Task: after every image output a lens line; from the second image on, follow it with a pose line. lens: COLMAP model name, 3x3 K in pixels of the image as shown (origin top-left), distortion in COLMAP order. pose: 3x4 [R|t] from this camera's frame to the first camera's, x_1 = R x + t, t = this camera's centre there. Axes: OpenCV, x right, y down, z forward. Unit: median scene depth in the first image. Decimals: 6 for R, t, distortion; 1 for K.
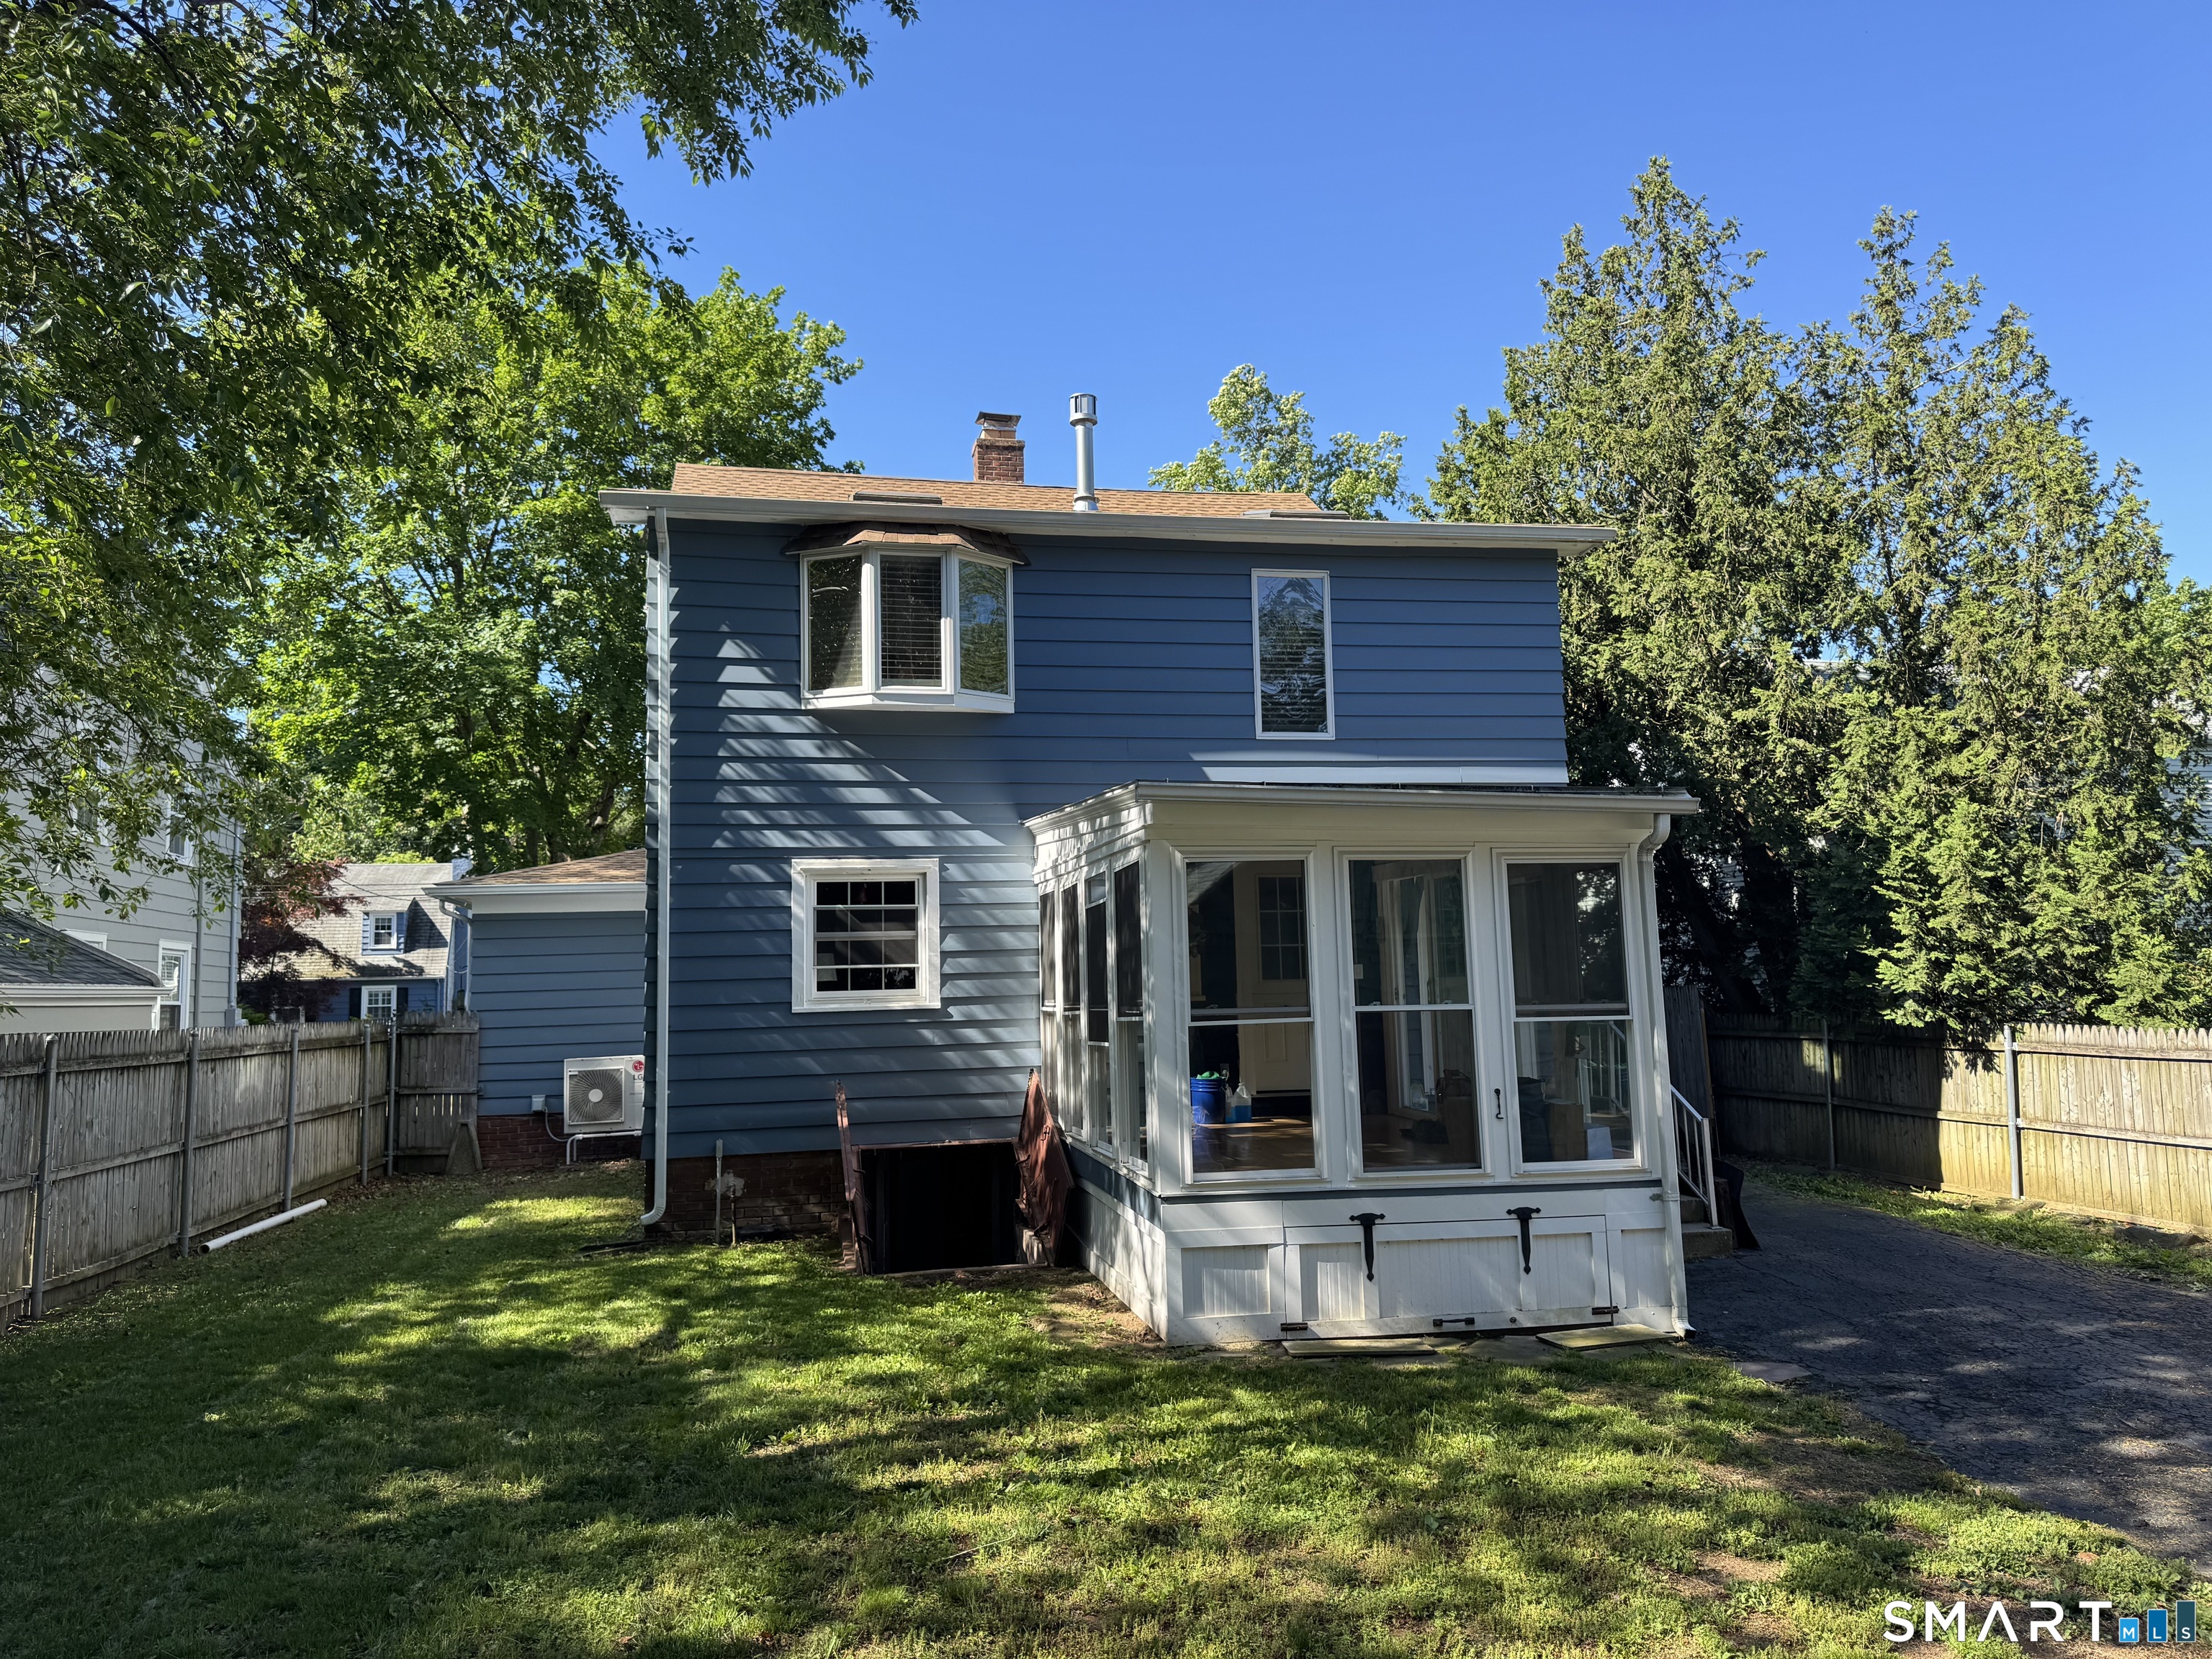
lens RADIAL K [[1568.1, 0, 1117.3], [0, 1568.1, 841.0], [0, 0, 1]] dist [0.159989, -0.243842]
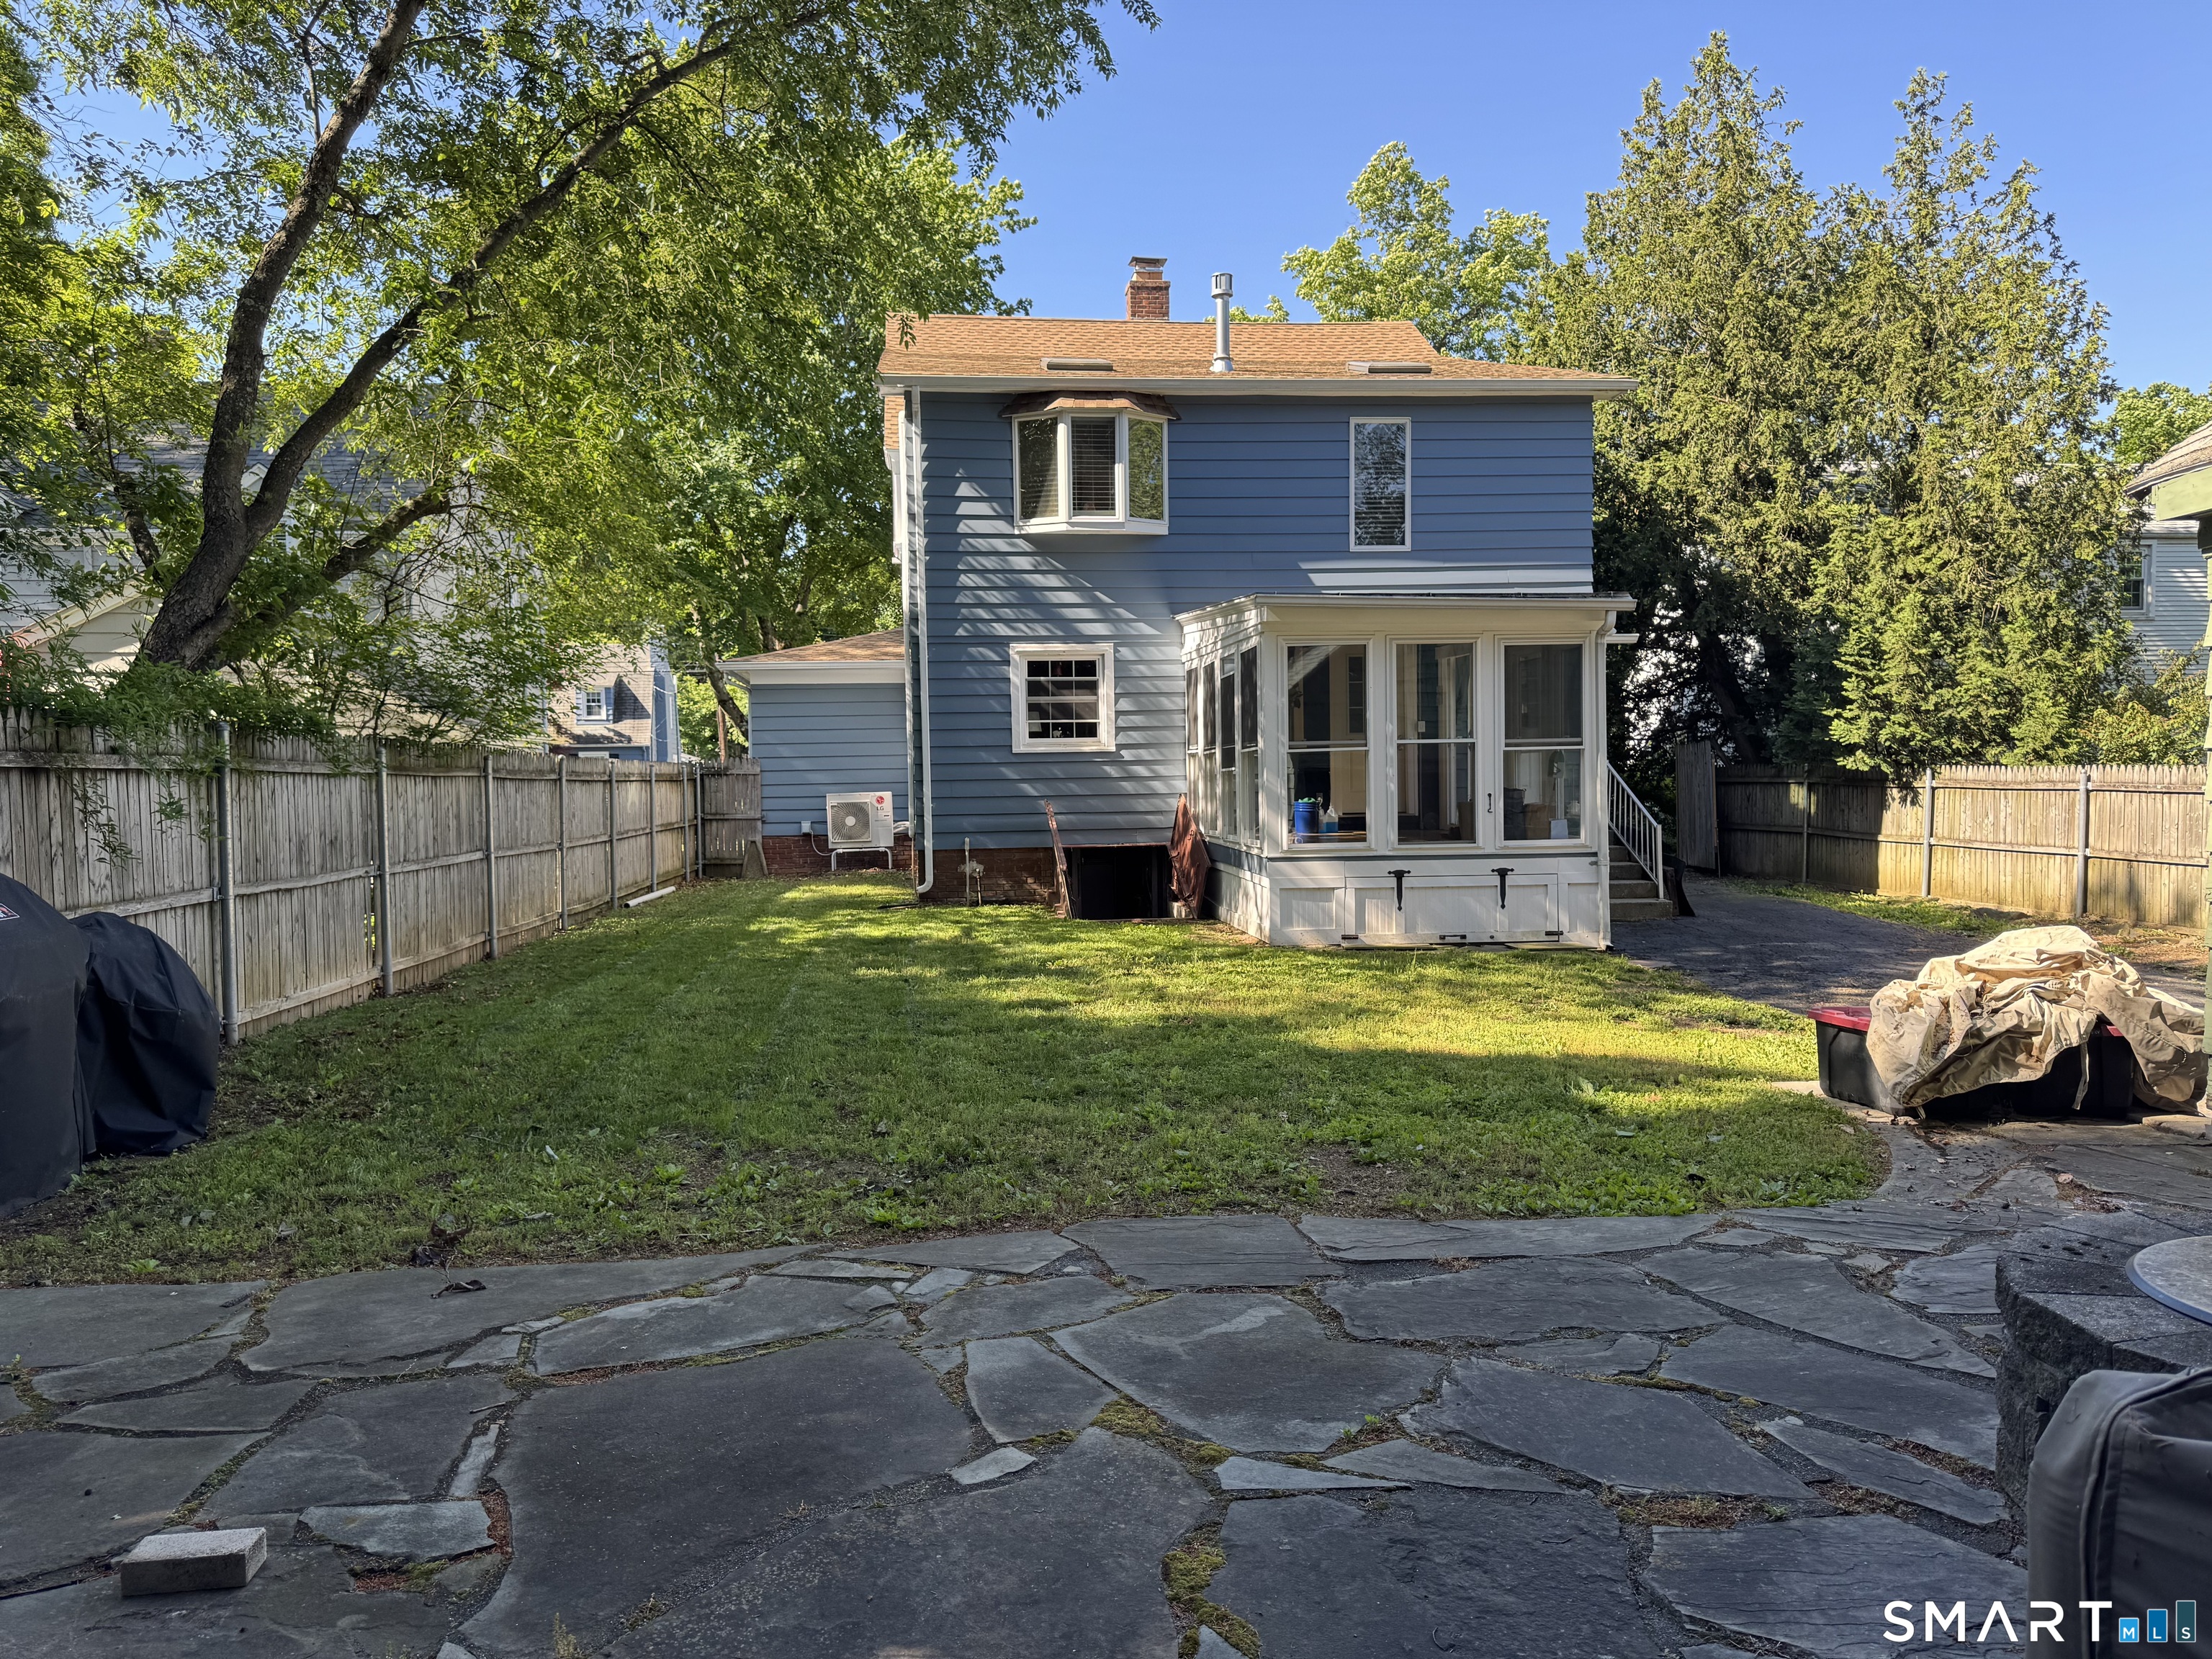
lens RADIAL K [[1568.1, 0, 1117.3], [0, 1568.1, 841.0], [0, 0, 1]] dist [0.159989, -0.243842]
pose [[0.996770, 0.010231, -0.079660, 0.001734], [0.000755, 0.990616, 0.136674, -0.005717], [0.080310, -0.136293, 0.987408, -0.388701]]
